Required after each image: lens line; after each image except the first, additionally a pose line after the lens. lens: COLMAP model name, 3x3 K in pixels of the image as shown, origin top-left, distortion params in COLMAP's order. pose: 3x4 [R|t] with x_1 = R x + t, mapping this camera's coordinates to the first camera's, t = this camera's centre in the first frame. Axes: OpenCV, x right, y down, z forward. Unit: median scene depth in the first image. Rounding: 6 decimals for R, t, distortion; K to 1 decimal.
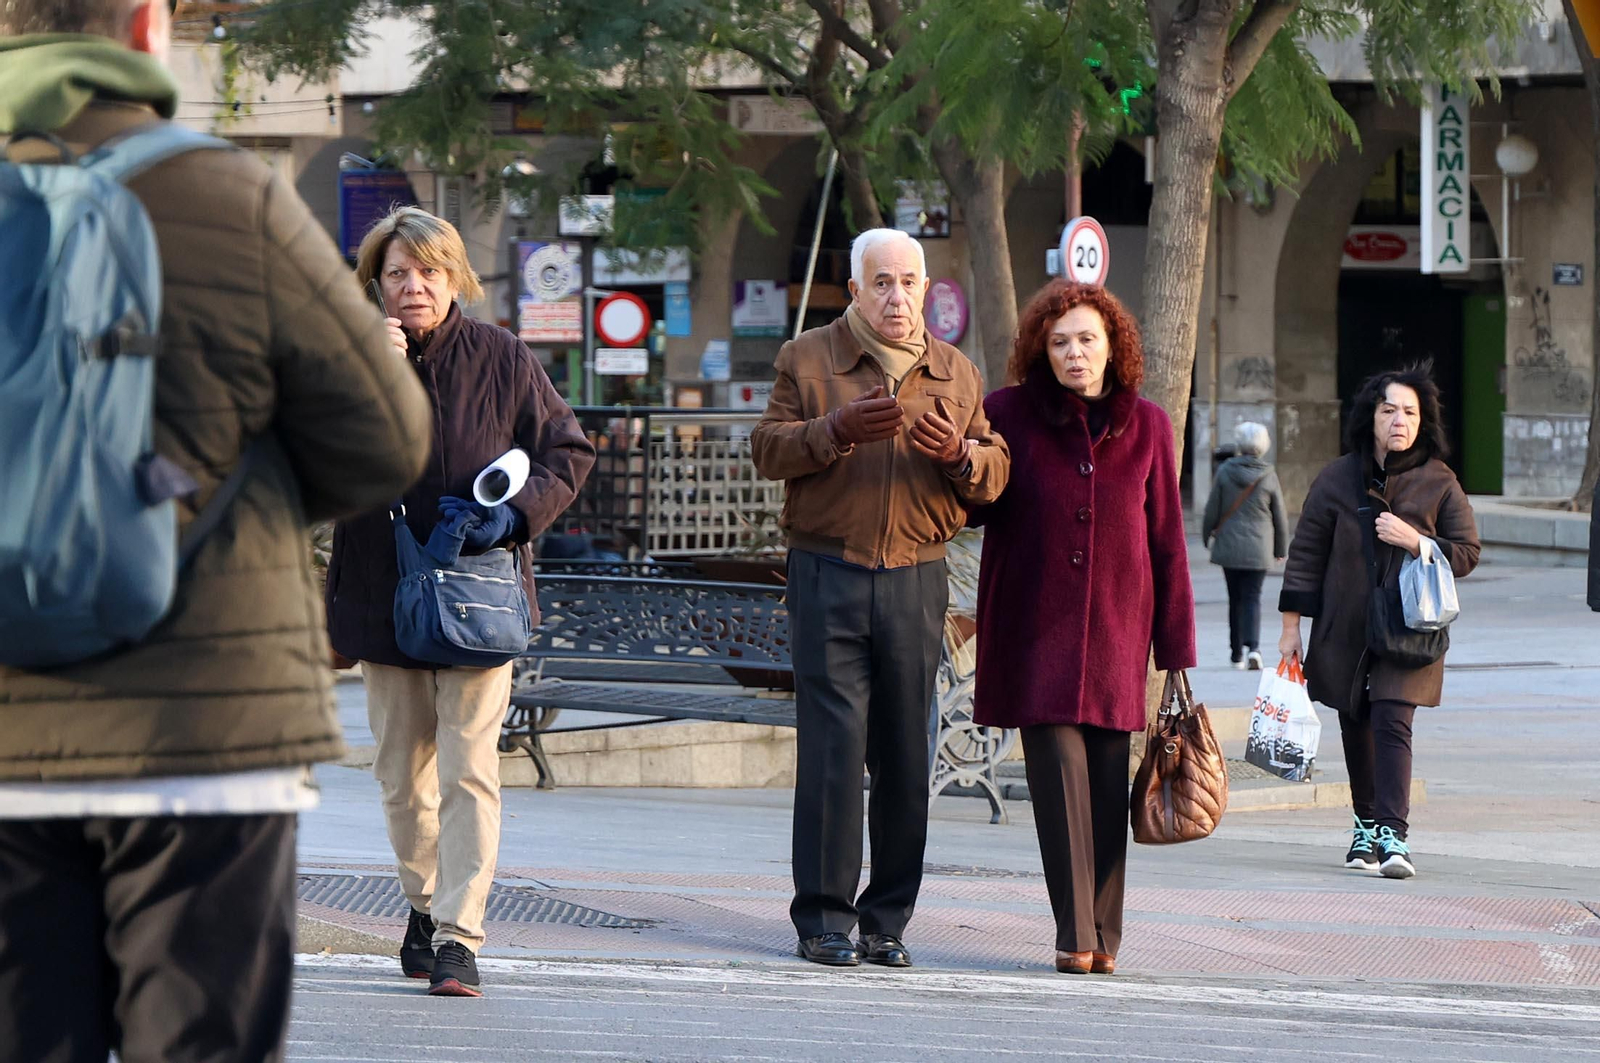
lens RADIAL K [[3689.9, 0, 801.4], [0, 3689.9, 539.6], [0, 0, 1]] dist [-0.001484, 0.000000]
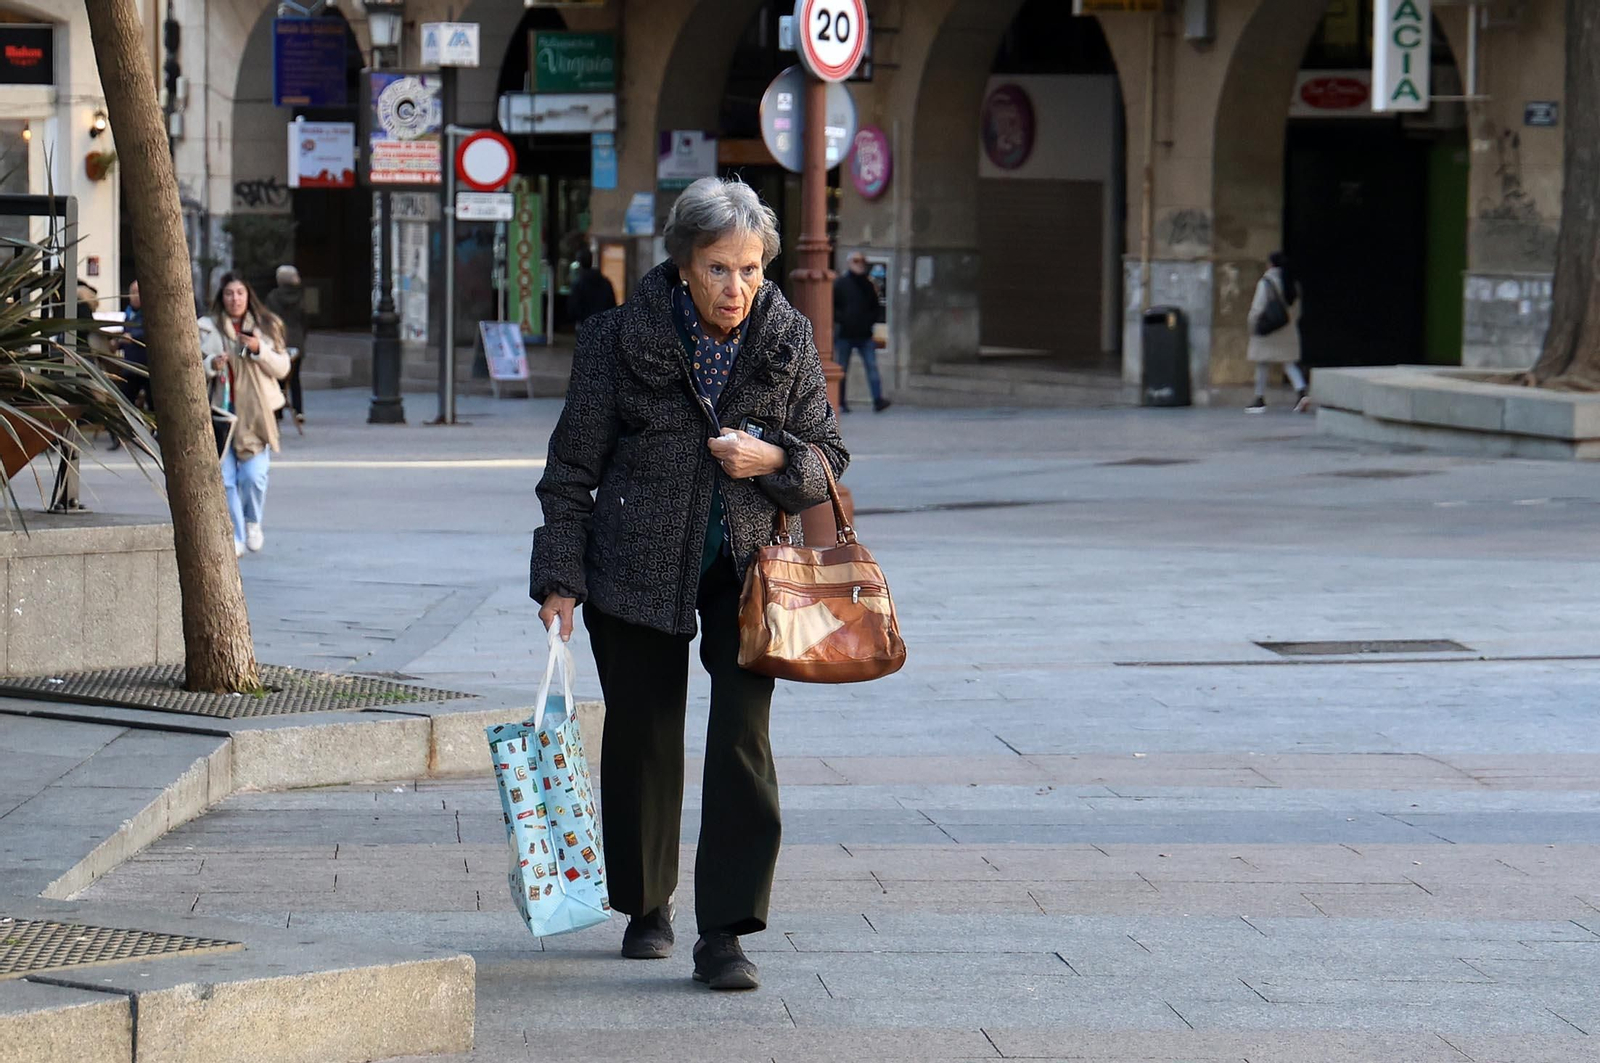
lens RADIAL K [[2860.3, 0, 800.3], [0, 2860.3, 516.9], [0, 0, 1]] dist [0.041827, 0.000000]
pose [[0.998359, 0.013996, -0.055527, 0.069324], [-0.011537, 0.998949, 0.044367, -0.004167], [0.056089, -0.043654, 0.997471, 0.297515]]
